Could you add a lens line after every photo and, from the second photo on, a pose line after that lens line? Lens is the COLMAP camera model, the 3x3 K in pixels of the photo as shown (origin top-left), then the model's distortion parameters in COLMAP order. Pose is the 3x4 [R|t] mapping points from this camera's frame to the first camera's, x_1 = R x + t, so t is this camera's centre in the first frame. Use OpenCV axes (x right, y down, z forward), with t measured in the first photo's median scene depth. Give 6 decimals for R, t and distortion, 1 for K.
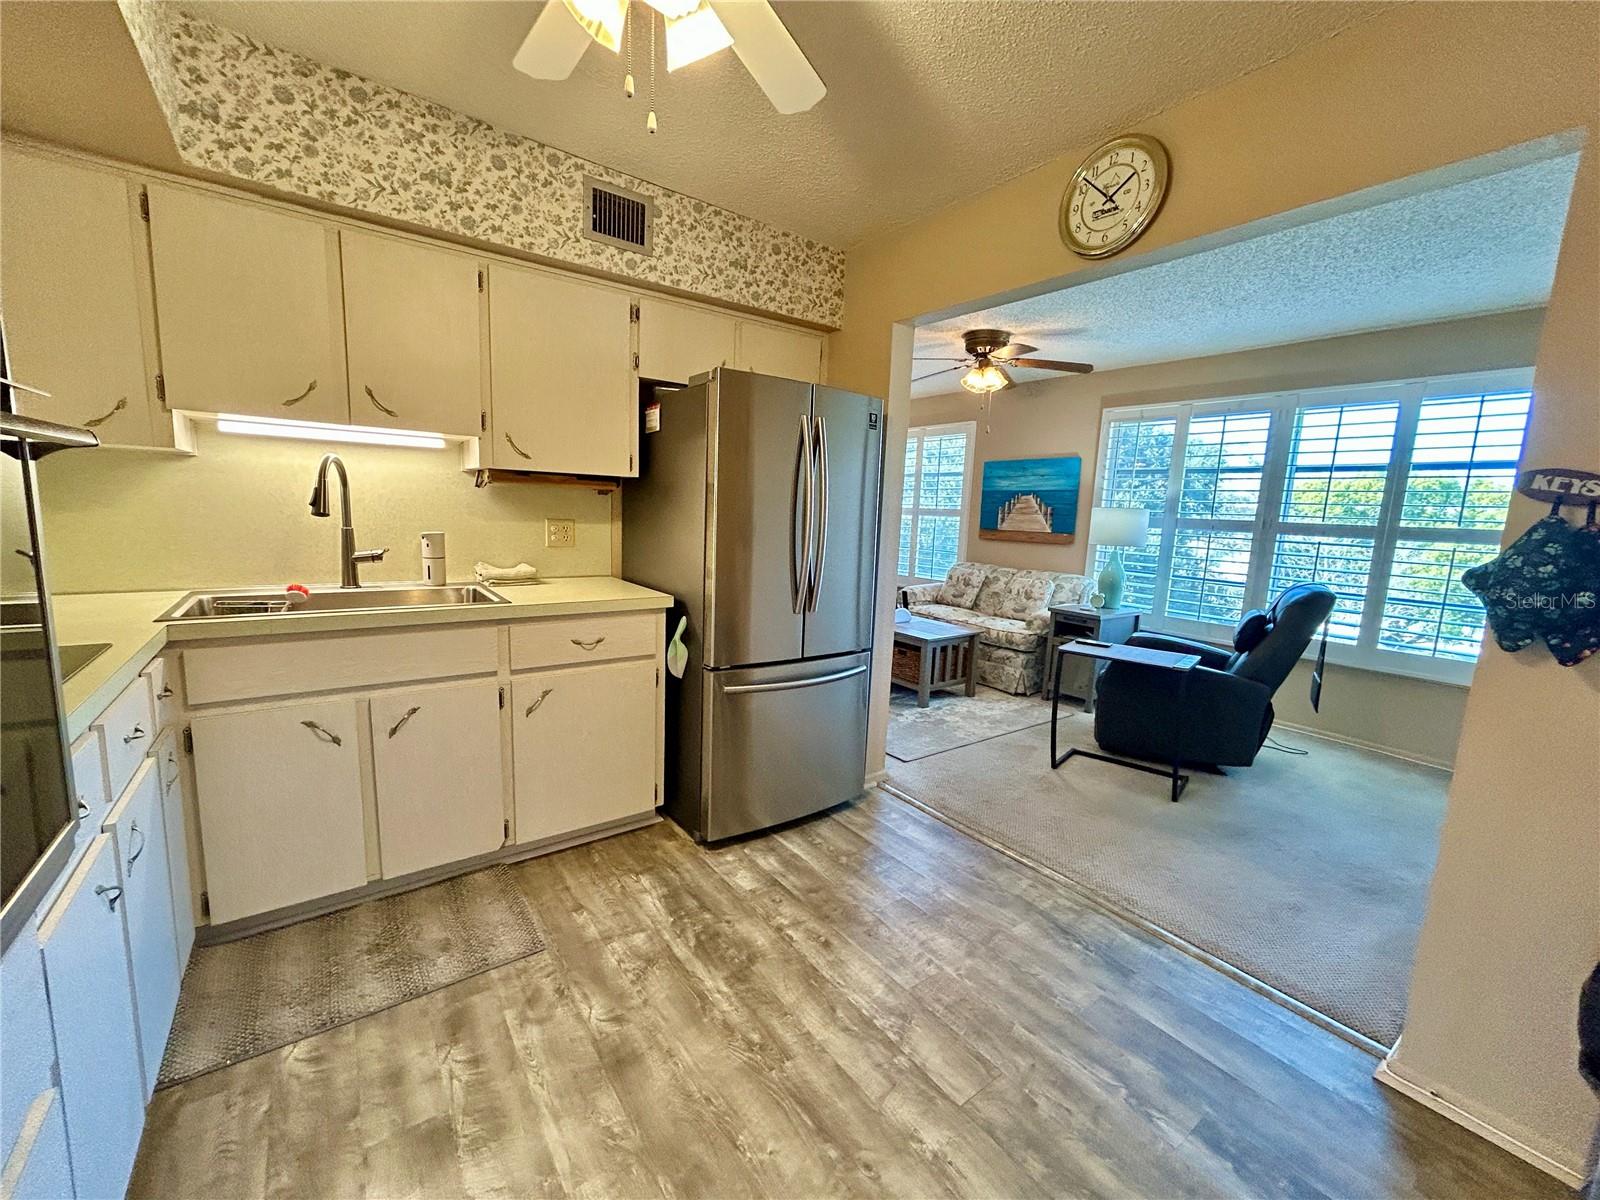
lens RADIAL K [[643.0, 0, 794.5], [0, 643.0, 598.4], [0, 0, 1]] dist [-0.007317, 0.004847]
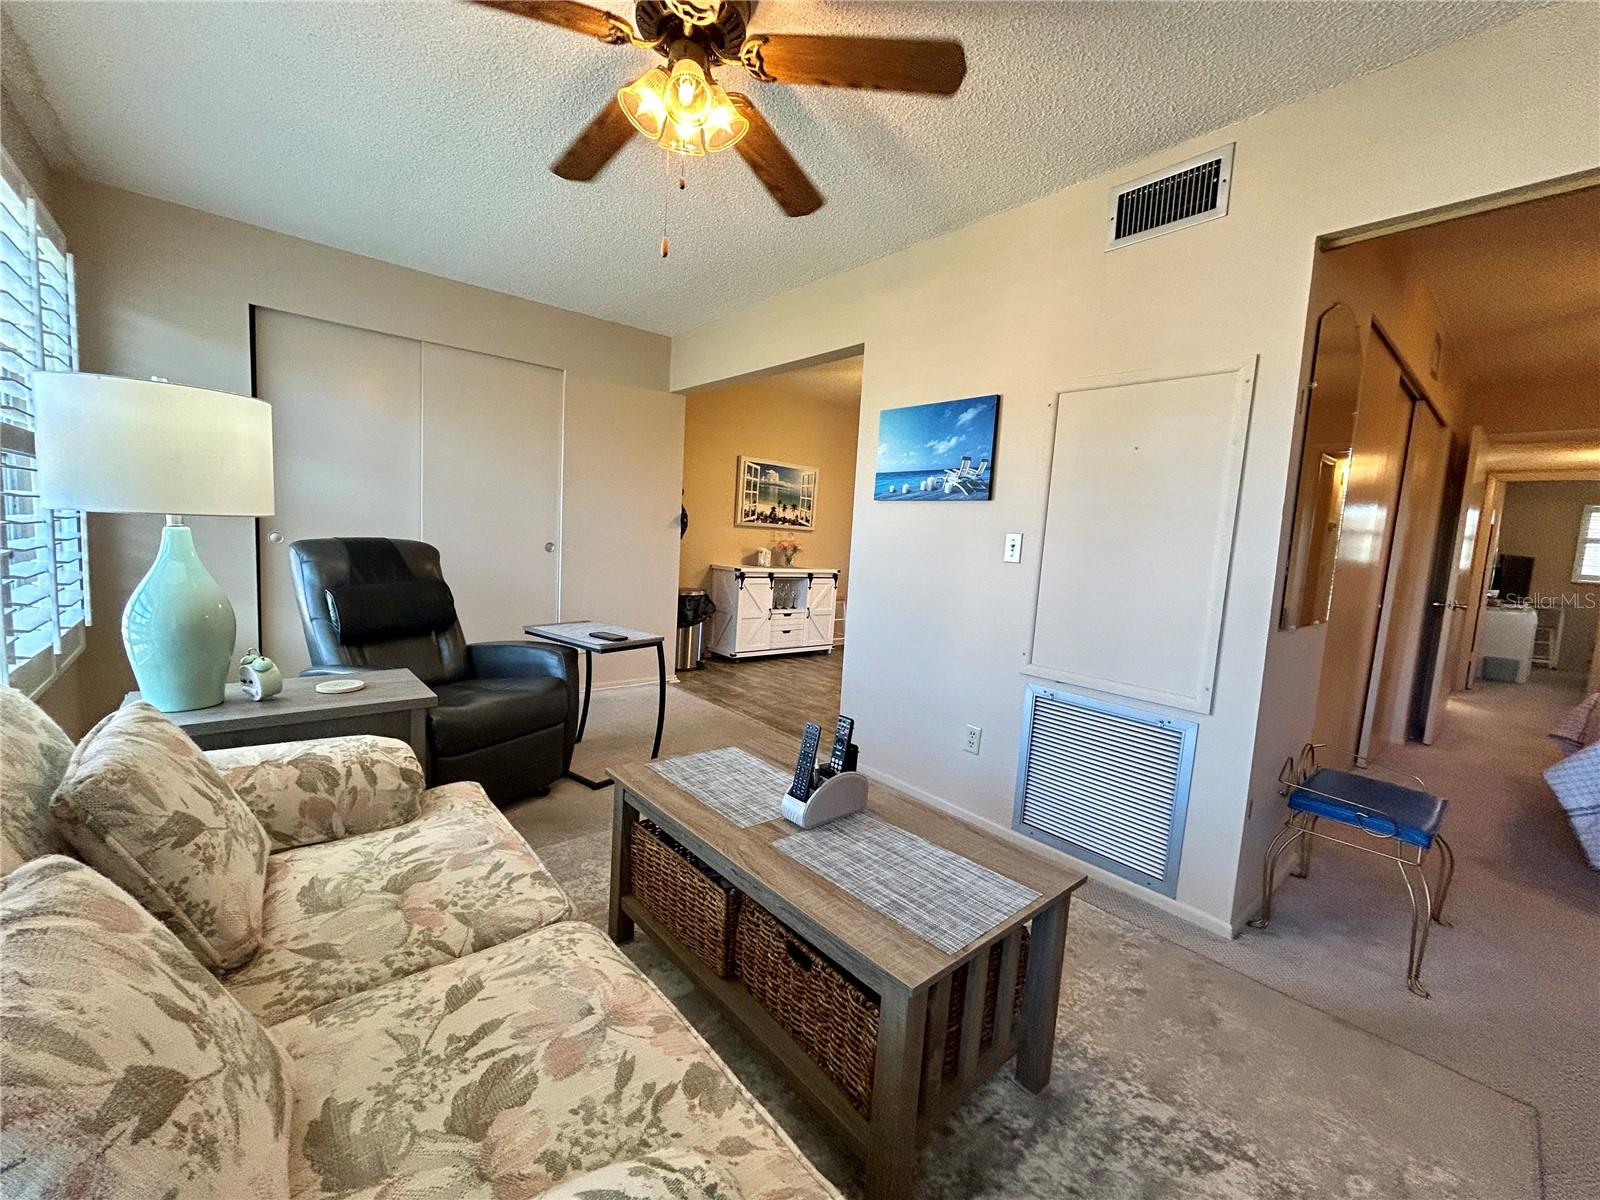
lens RADIAL K [[638.9, 0, 794.4], [0, 638.9, 599.3], [0, 0, 1]] dist [-0.001335, 0.000144]
pose [[-0.991362, -0.093255, -0.092218, 0.453441], [-0.112828, 0.964889, 0.237190, -0.297510], [0.066861, 0.245546, -0.967076, 2.648266]]
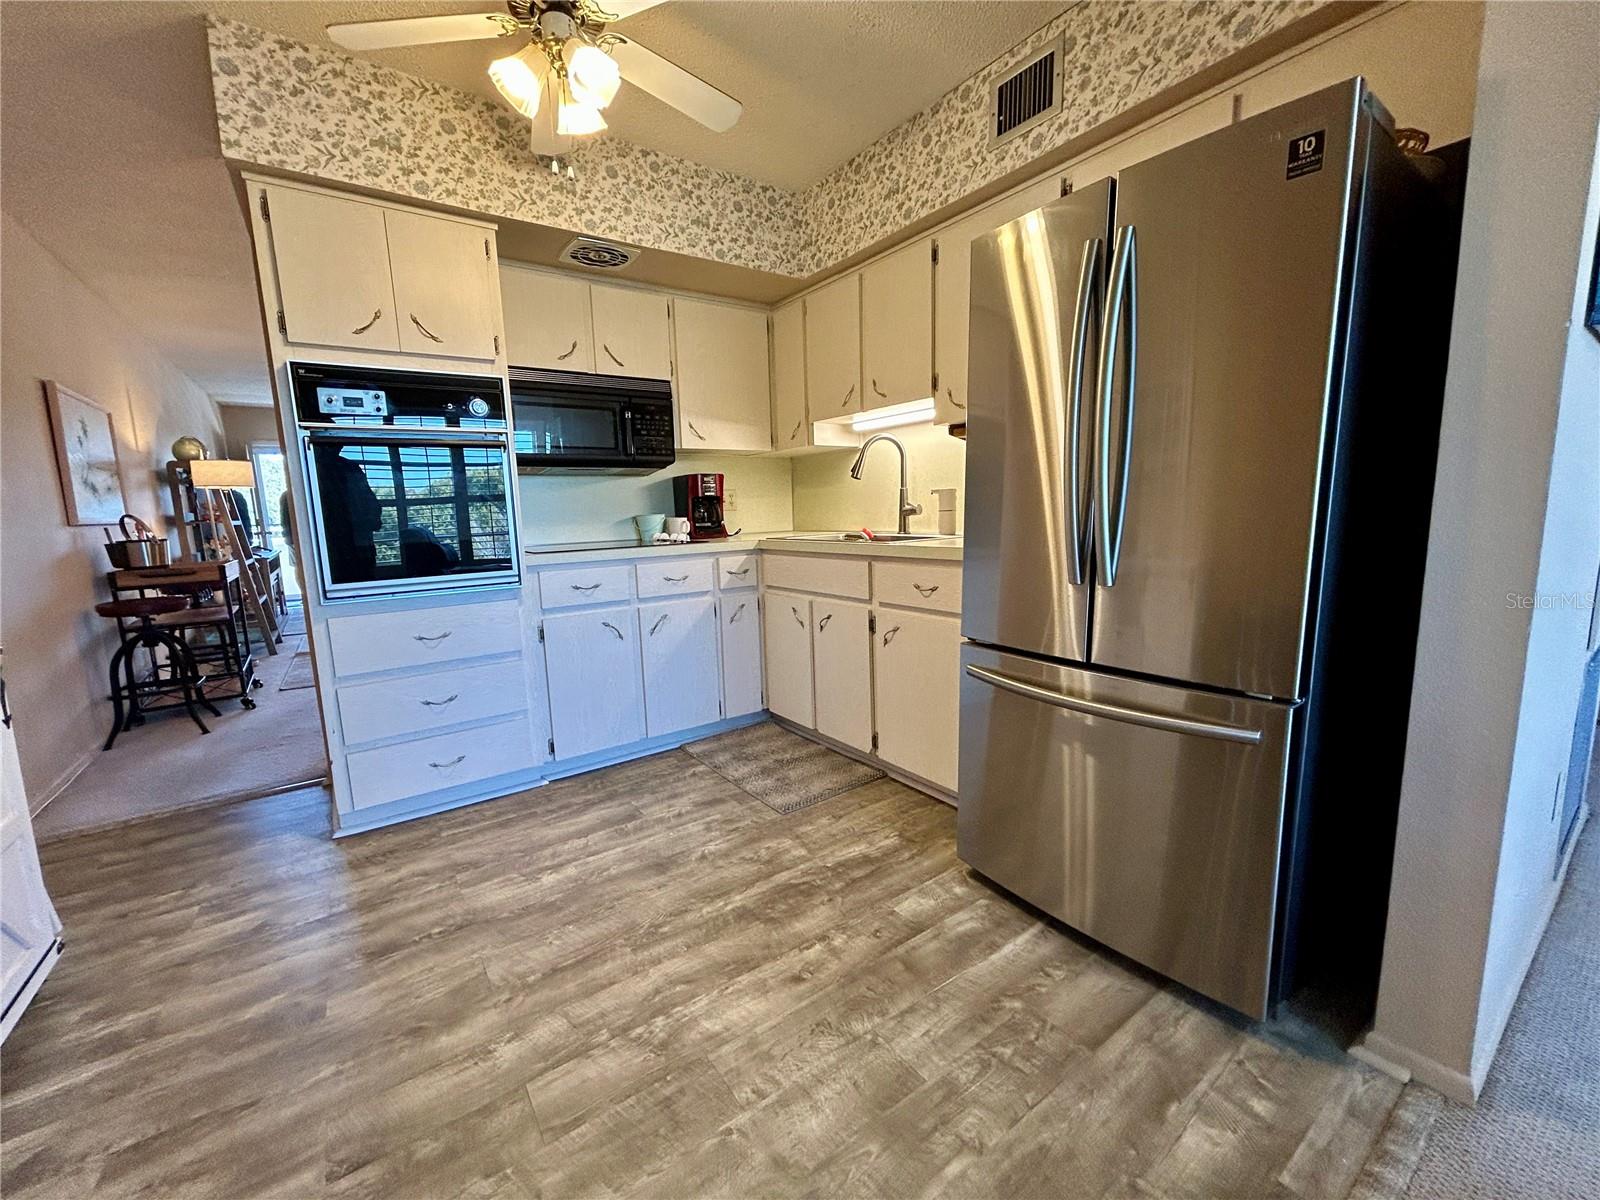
lens RADIAL K [[643.0, 0, 794.5], [0, 643.0, 598.4], [0, 0, 1]] dist [-0.007317, 0.004847]
pose [[-0.018015, 0.101690, -0.994653, 0.652590], [-0.111880, 0.988362, 0.103073, 0.004247], [0.993558, 0.113139, -0.006429, 0.801751]]
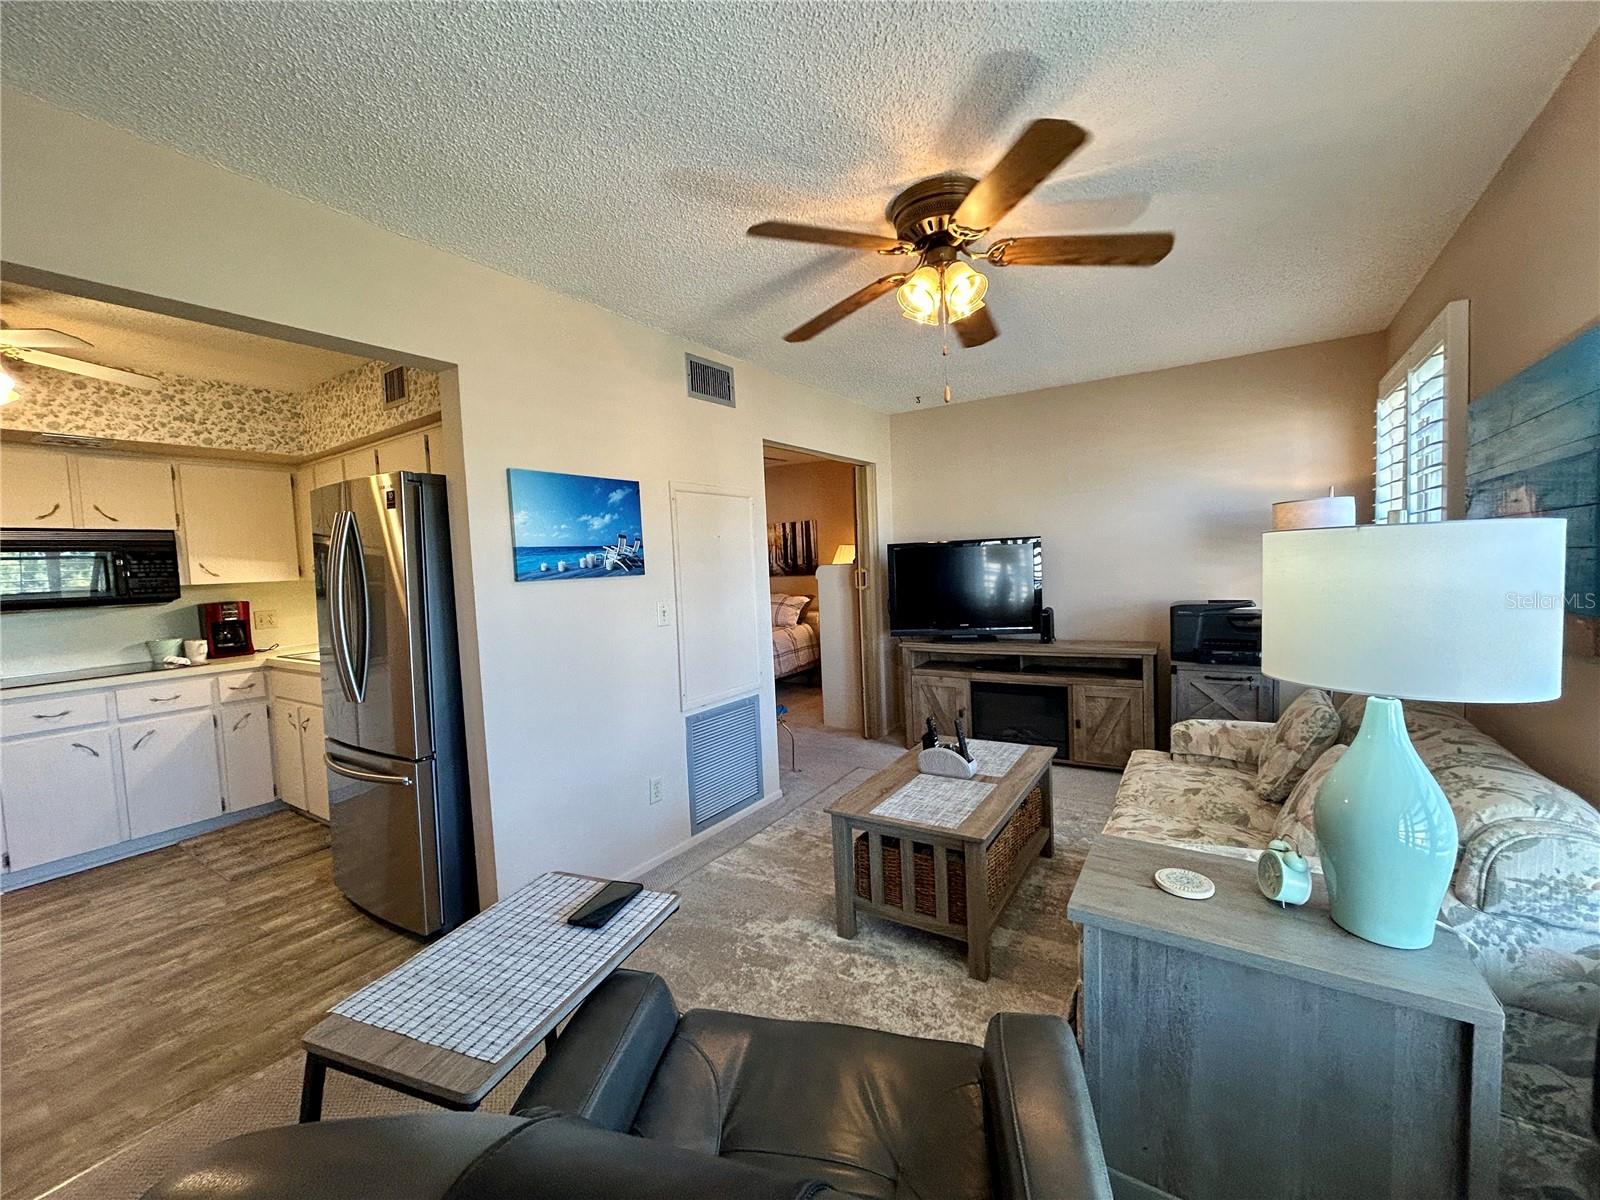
lens RADIAL K [[638.9, 0, 794.4], [0, 638.9, 599.3], [0, 0, 1]] dist [-0.001335, 0.000144]
pose [[0.340193, -0.002904, -0.940351, 1.299883], [-0.076630, 0.996584, -0.030800, -0.174954], [0.937228, 0.082537, 0.338808, 1.405237]]
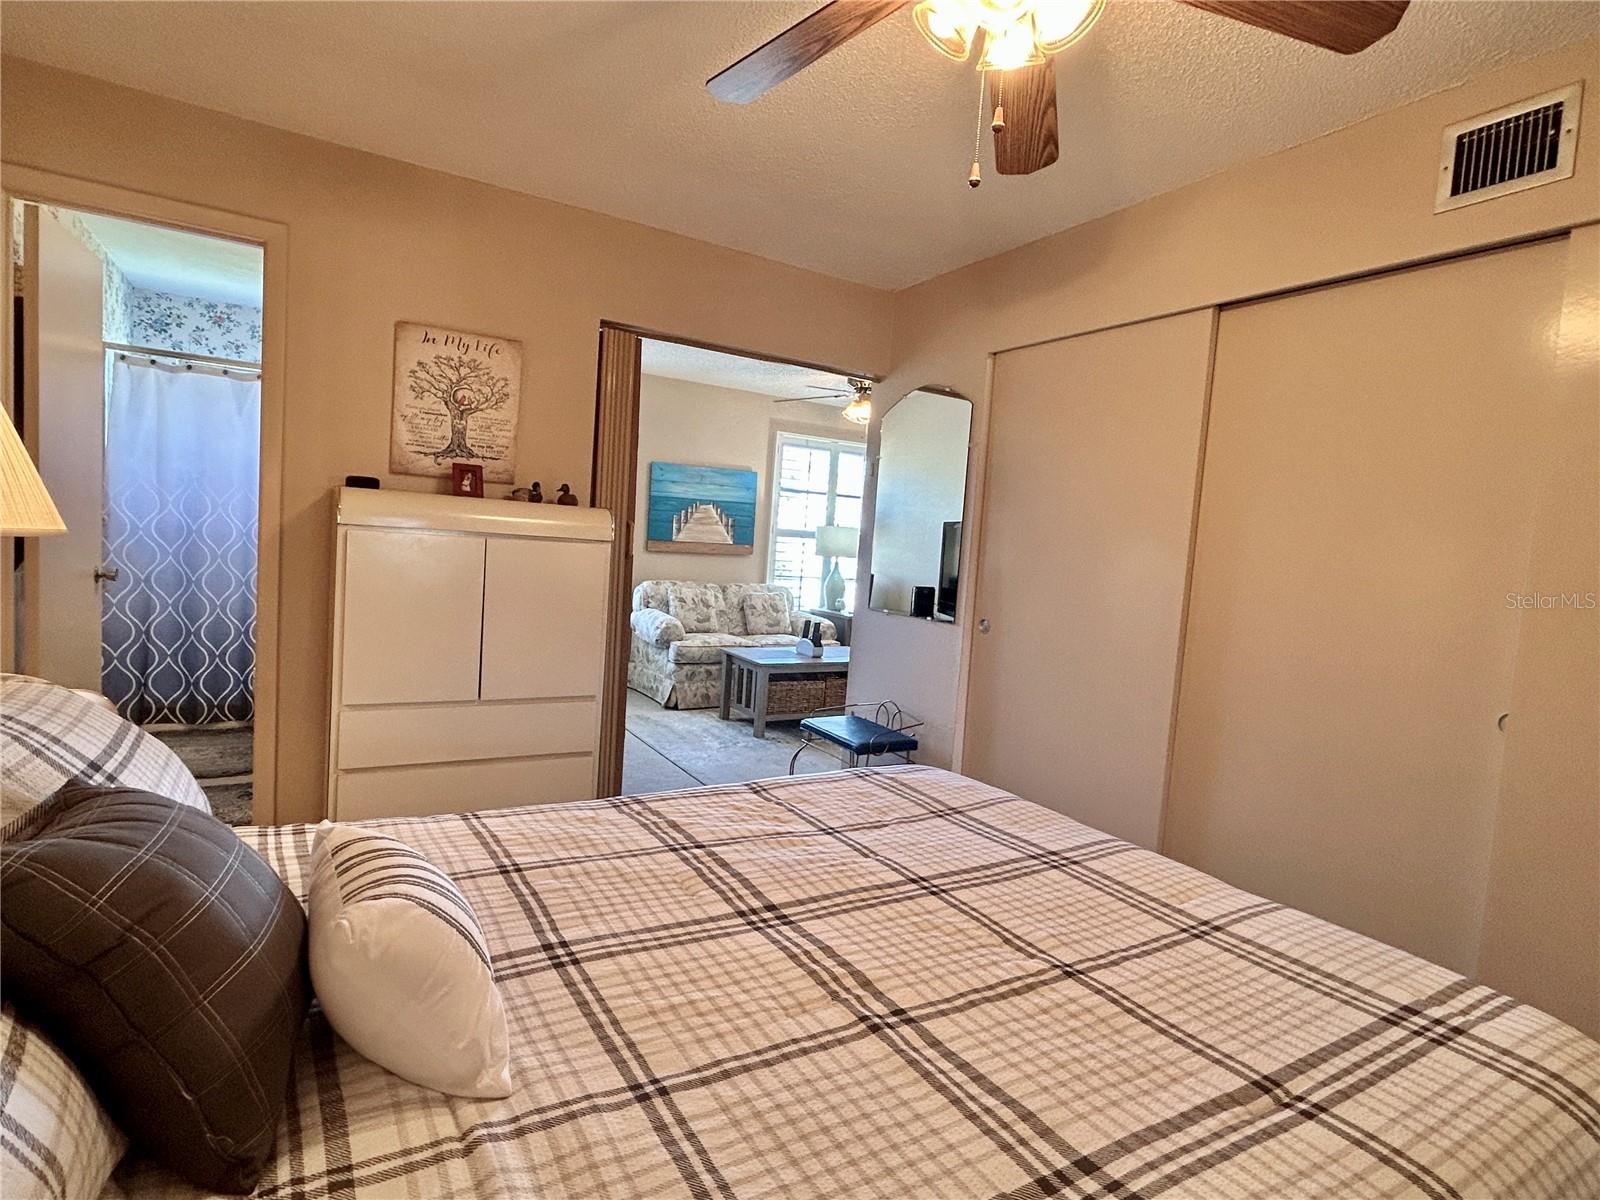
lens RADIAL K [[821.0, 0, 791.9], [0, 821.0, 593.8], [0, 0, 1]] dist [0.001657, -0.000092]
pose [[0.099459, -0.105655, 0.989417, -2.025169], [0.077298, 0.992162, 0.098178, -0.339693], [-0.992035, 0.066715, 0.106846, 1.840682]]
